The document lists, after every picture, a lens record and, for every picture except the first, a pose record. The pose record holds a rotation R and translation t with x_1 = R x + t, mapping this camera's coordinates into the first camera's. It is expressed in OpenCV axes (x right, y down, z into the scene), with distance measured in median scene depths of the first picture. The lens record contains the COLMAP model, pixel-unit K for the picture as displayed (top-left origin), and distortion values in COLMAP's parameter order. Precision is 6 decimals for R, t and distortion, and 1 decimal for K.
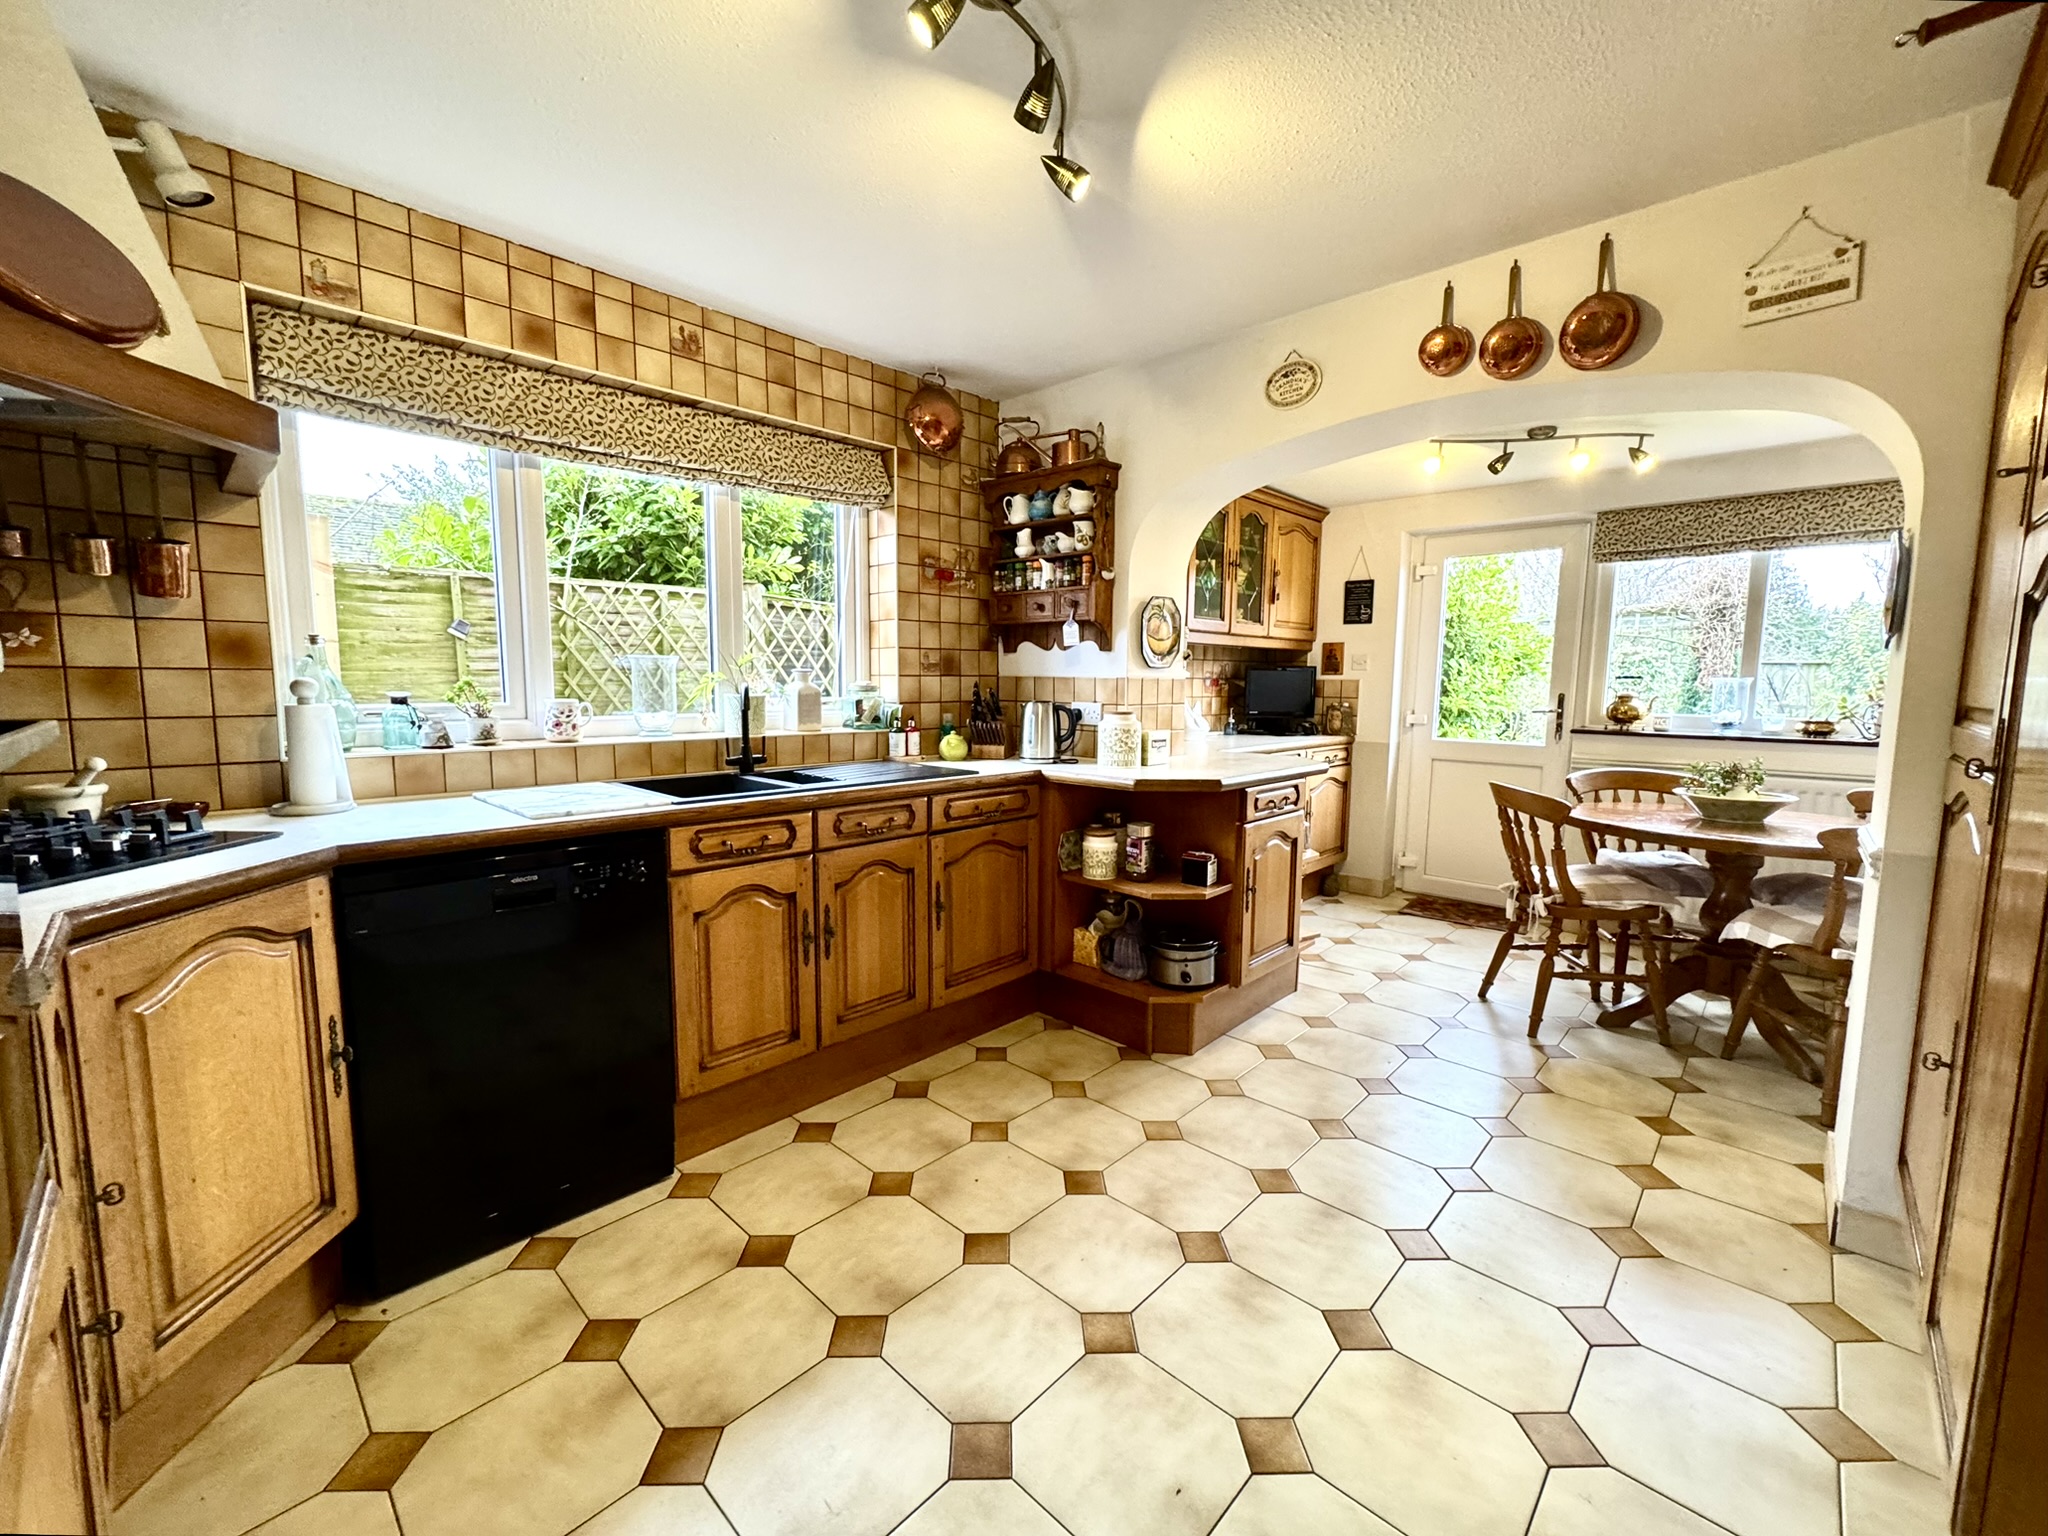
lens RADIAL K [[824.3, 0, 1019.0], [0, 824.3, 769.9], [0, 0, 1]] dist [-0.002294, -0.000361]
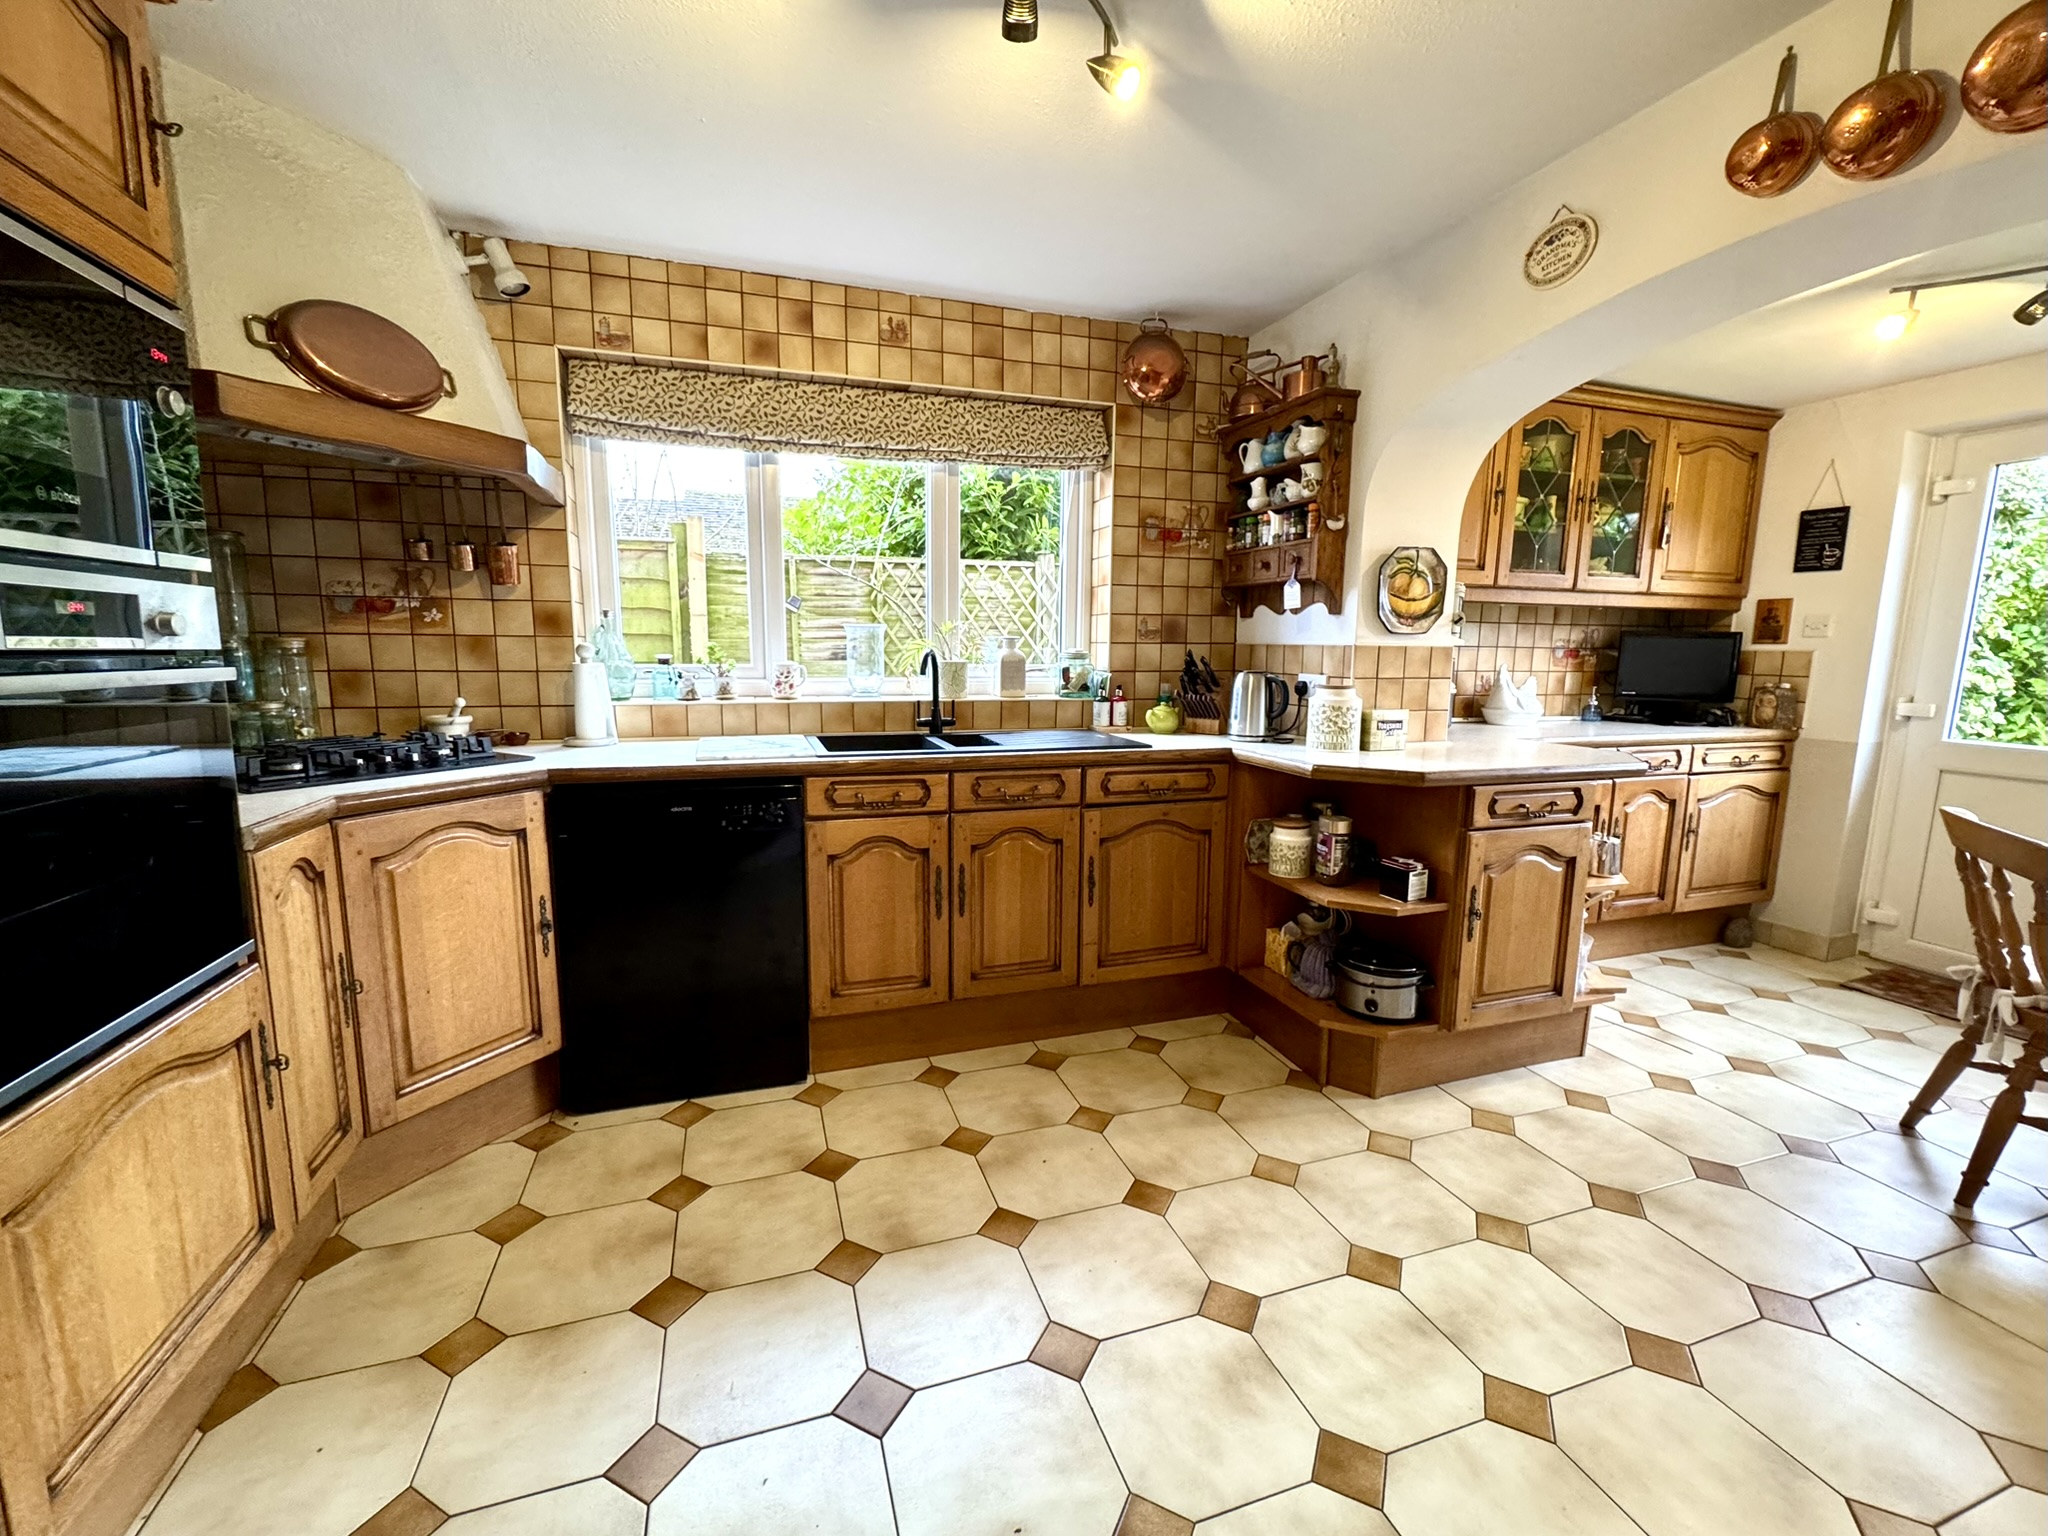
lens RADIAL K [[838.9, 0, 1020.9], [0, 838.9, 769.4], [0, 0, 1]] dist [-0.002662, -0.000199]
pose [[0.884997, 0.070731, -0.460193, 0.247687], [-0.055260, 0.997364, 0.047022, -0.007224], [0.462306, -0.016184, 0.886573, 0.081053]]
